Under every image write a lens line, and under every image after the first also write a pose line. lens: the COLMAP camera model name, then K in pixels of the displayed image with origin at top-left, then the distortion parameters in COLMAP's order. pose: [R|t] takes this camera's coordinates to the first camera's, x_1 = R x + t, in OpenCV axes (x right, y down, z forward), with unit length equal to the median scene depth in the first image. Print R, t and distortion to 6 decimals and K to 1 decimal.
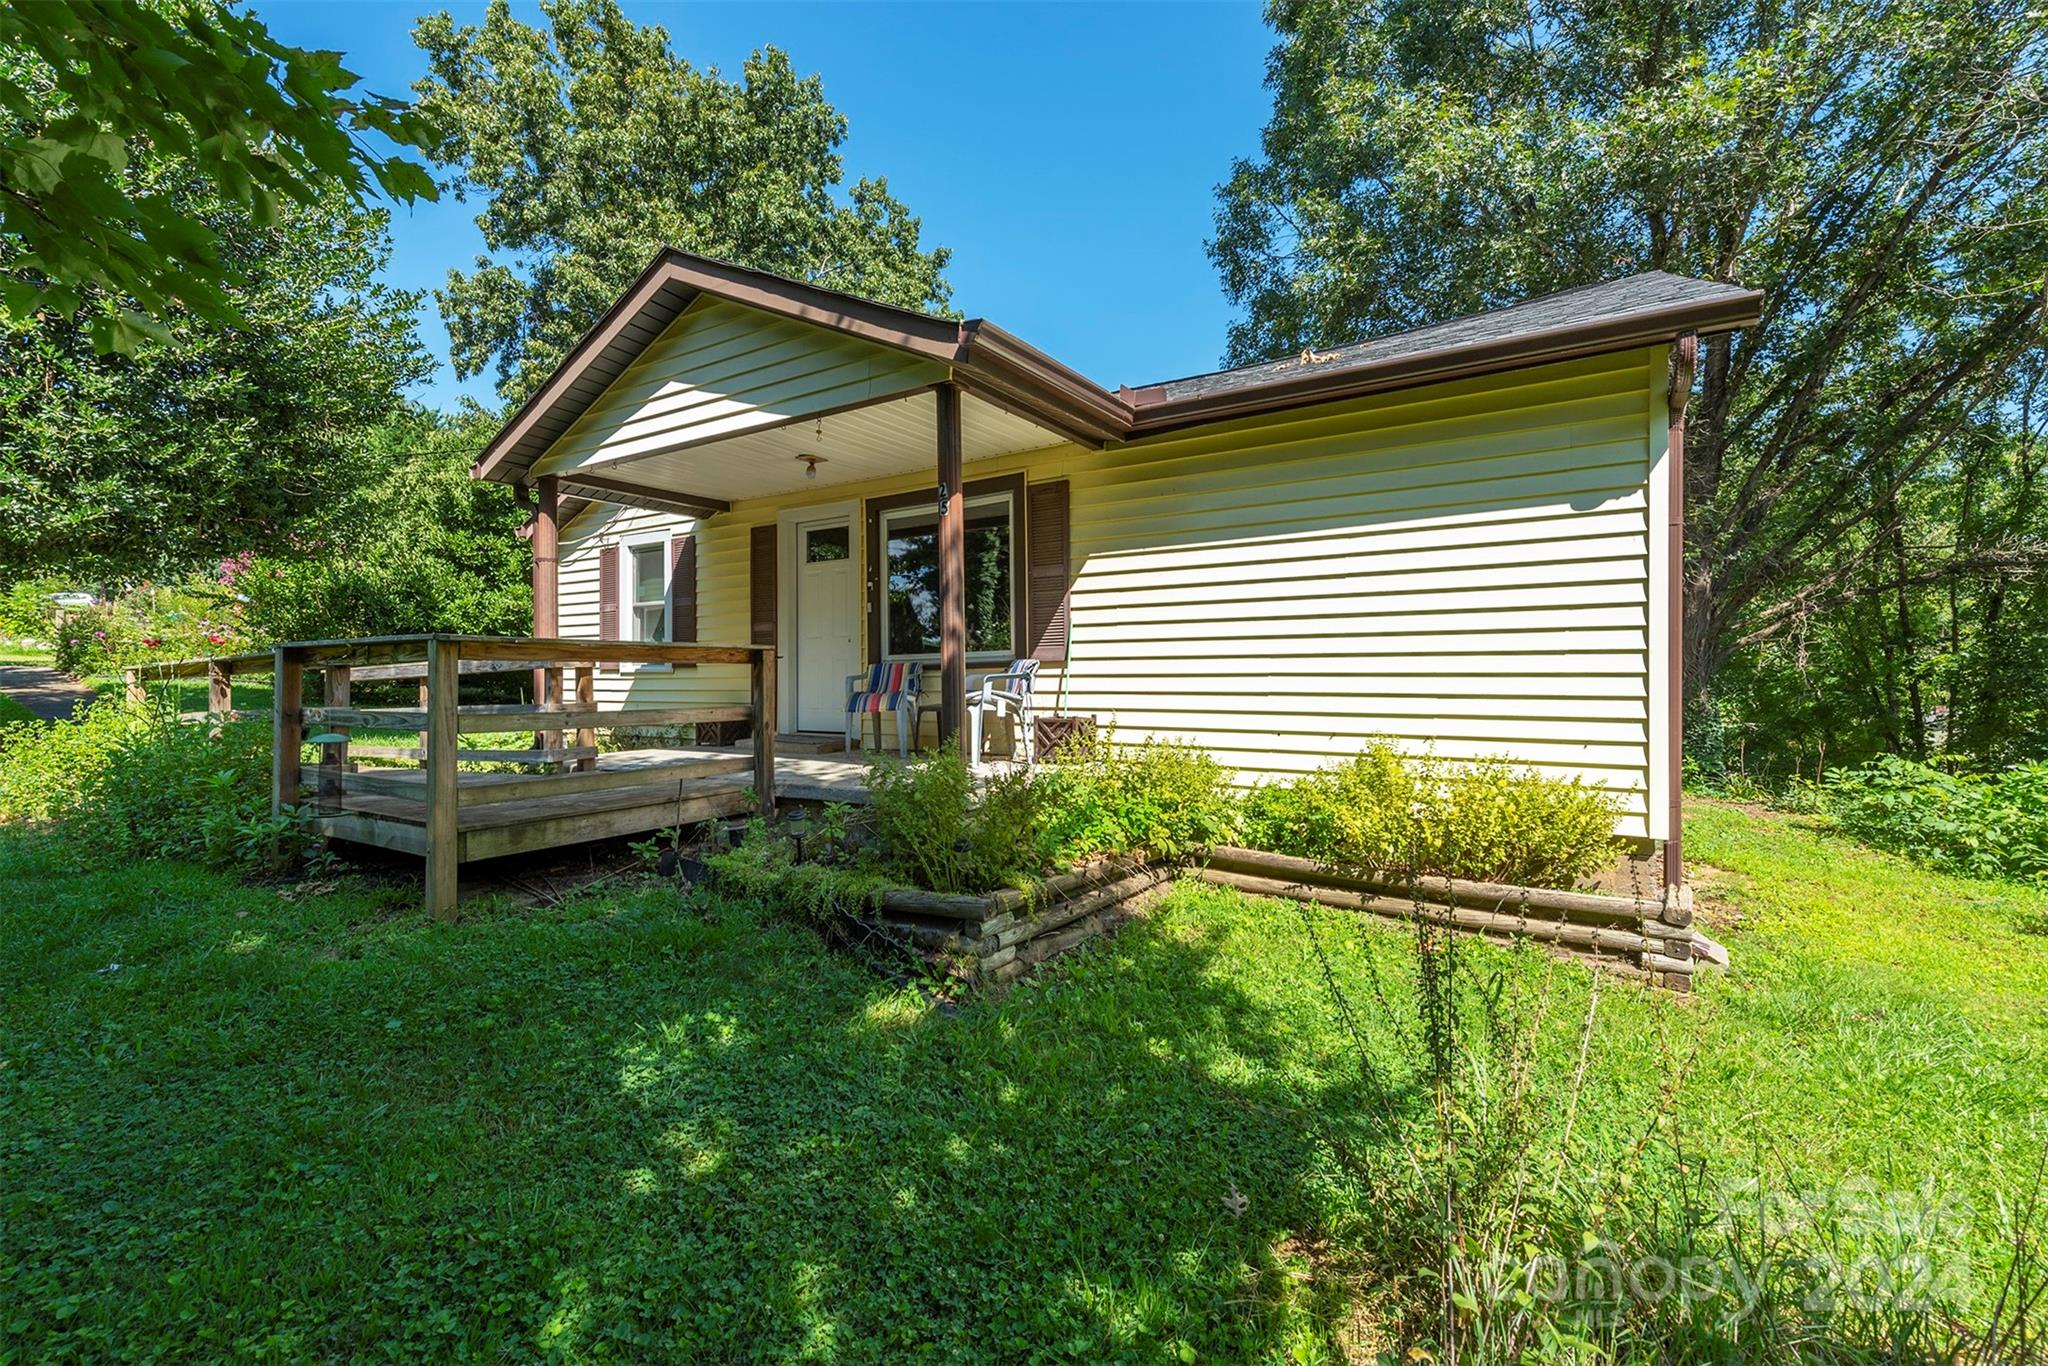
lens RADIAL K [[847.1, 0, 1027.9], [0, 847.1, 677.4], [0, 0, 1]] dist [0.012137, -0.000602]
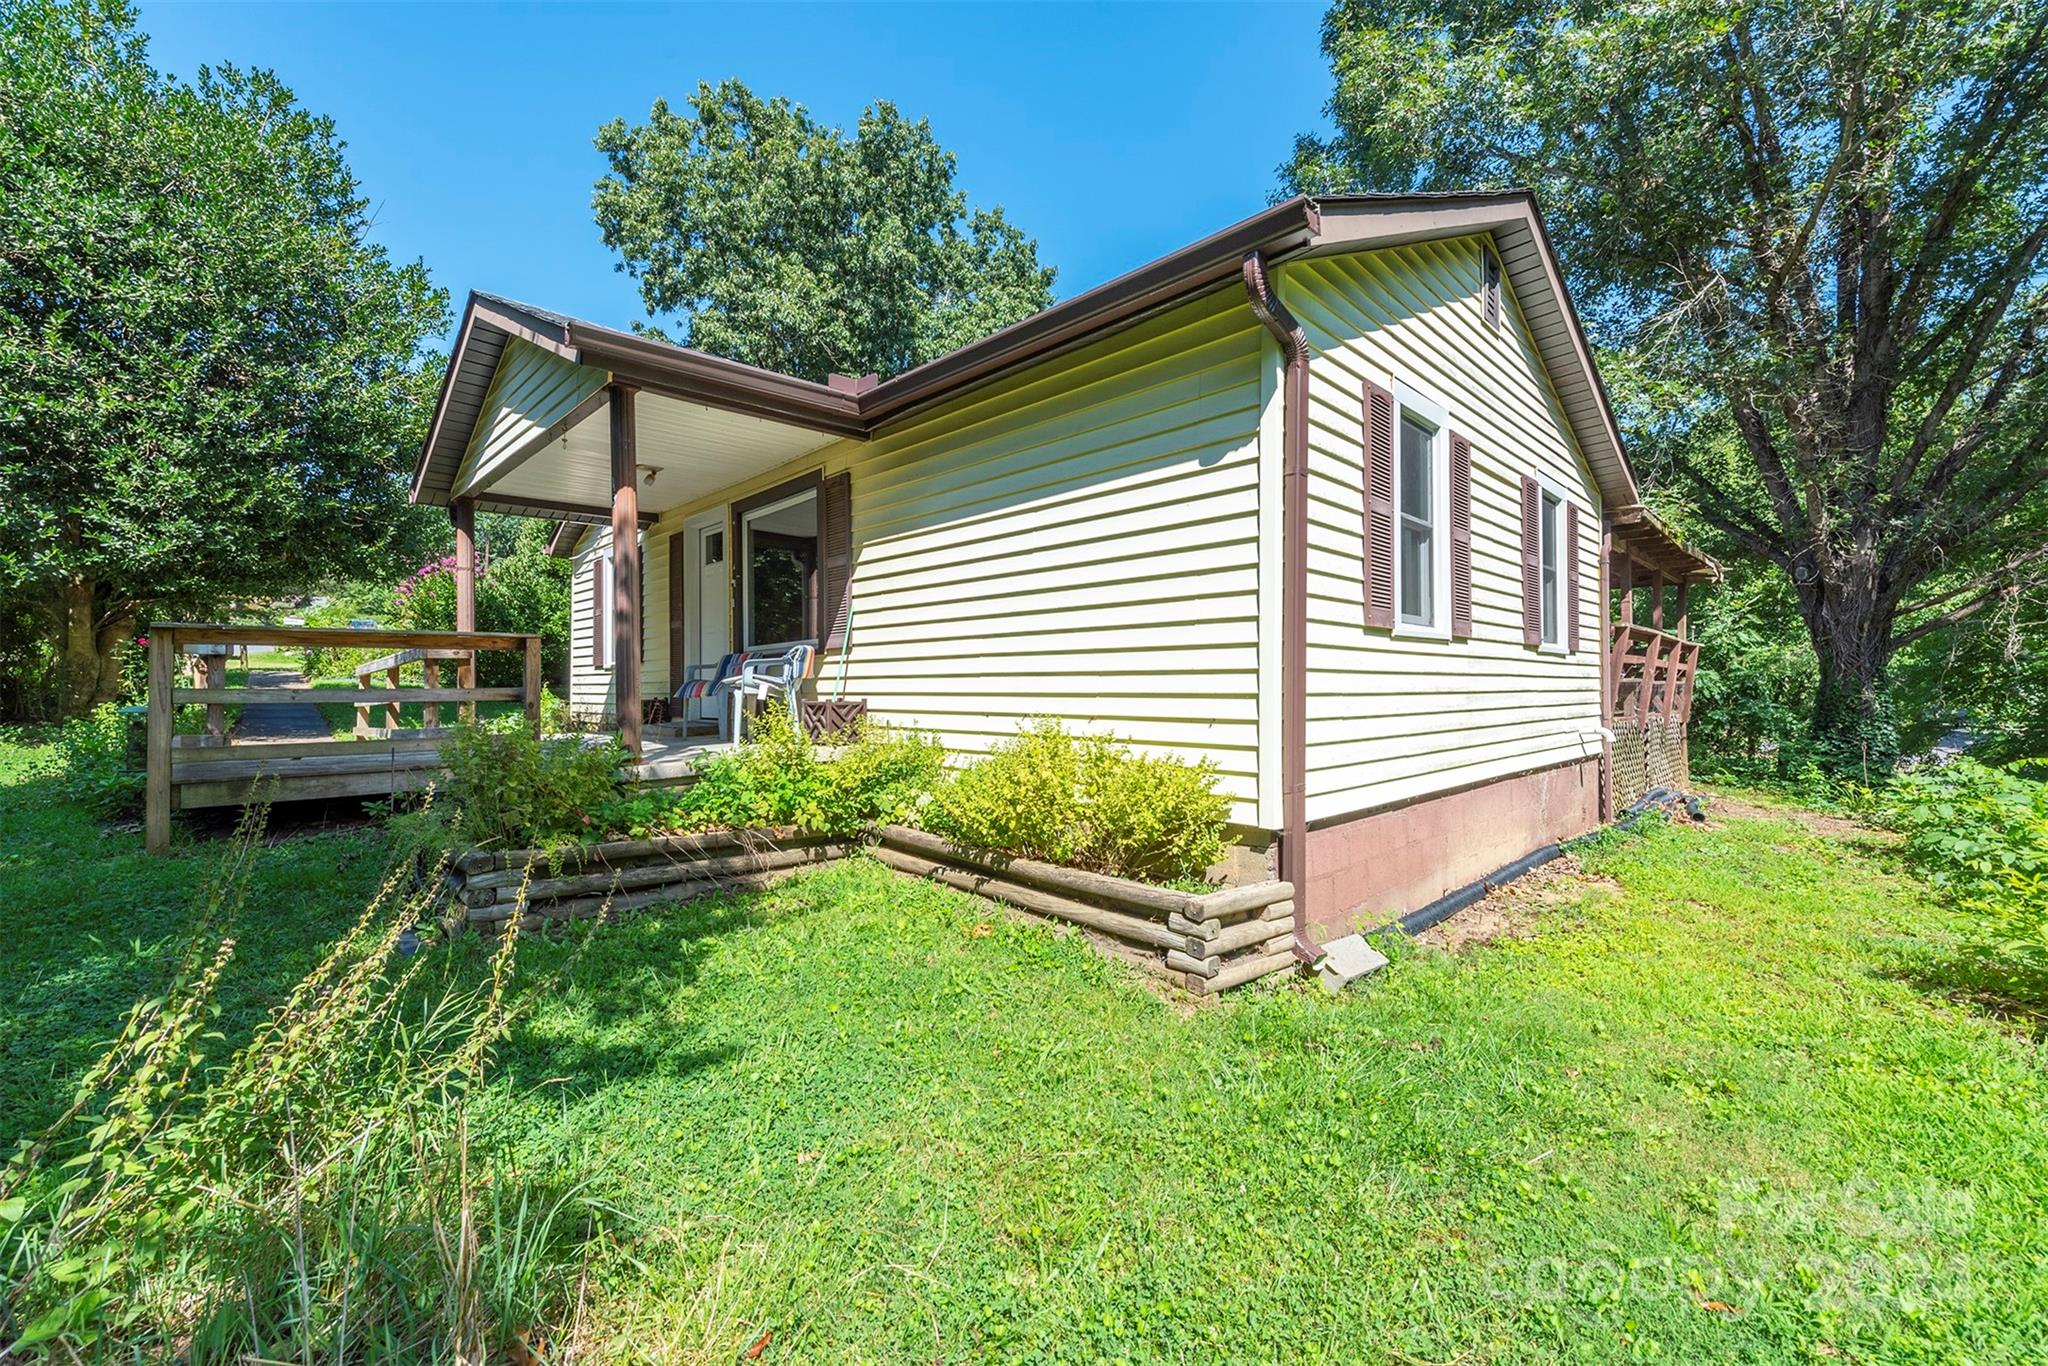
lens RADIAL K [[815.7, 0, 1031.8], [0, 815.7, 686.0], [0, 0, 1]] dist [0.016440, -0.006230]
pose [[0.973842, -0.003609, -0.227198, 0.488617], [0.004270, 0.999988, 0.002418, 0.026297], [0.227186, -0.003325, 0.973846, 0.079926]]
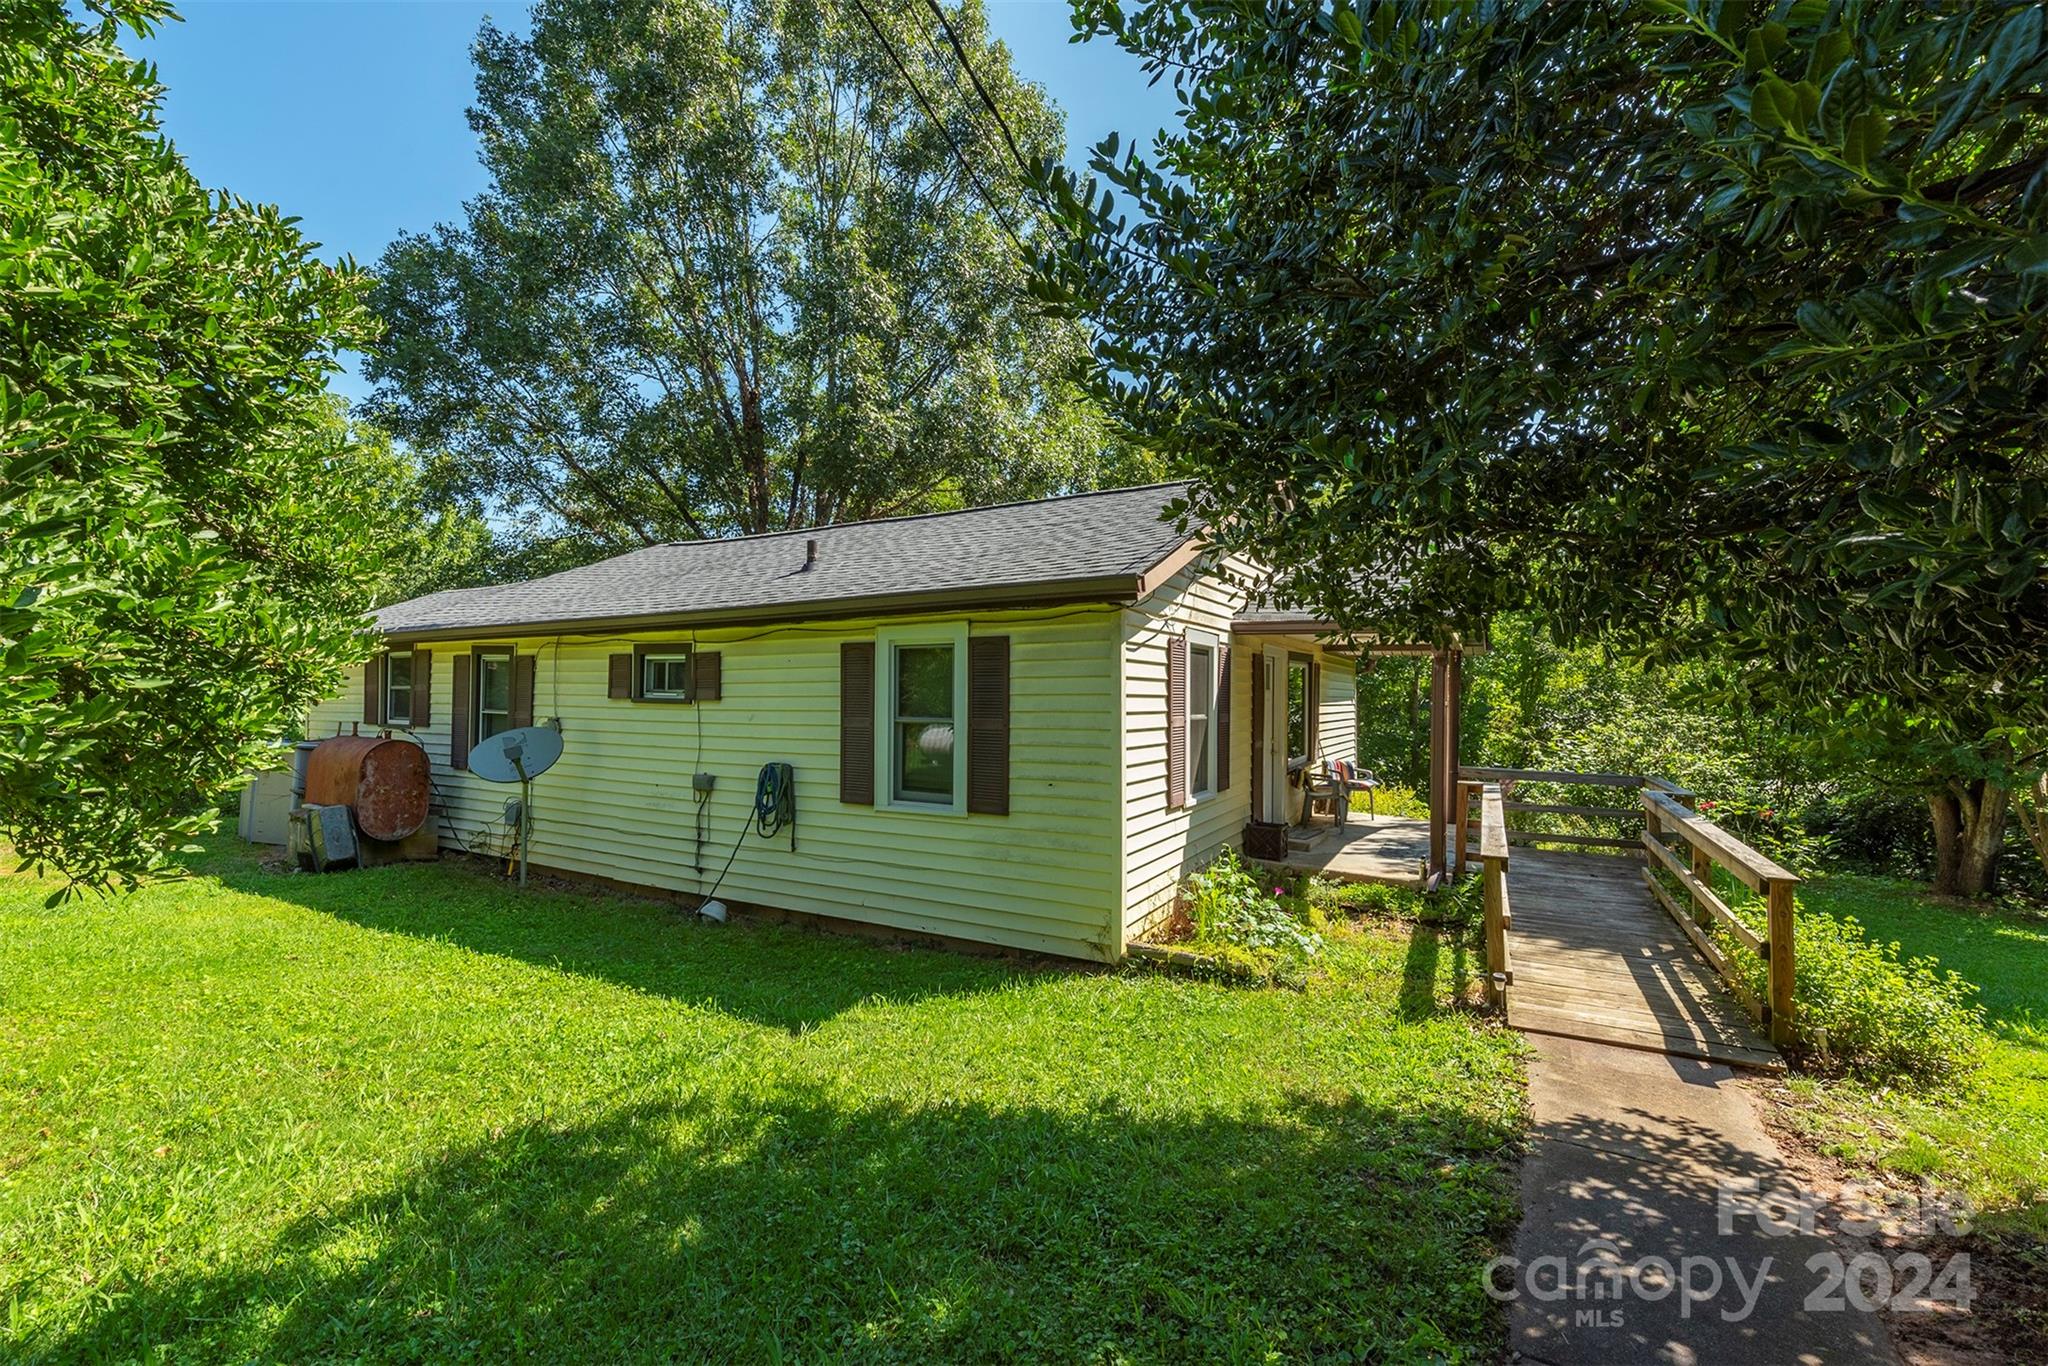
lens RADIAL K [[823.5, 0, 1023.0], [0, 823.5, 671.0], [0, 0, 1]] dist [0.021263, -0.007520]
pose [[-0.034943, 0.078370, 0.996312, -1.755799], [0.067944, 0.994800, -0.075868, -0.120793], [-0.997077, 0.065043, -0.040086, 1.724456]]
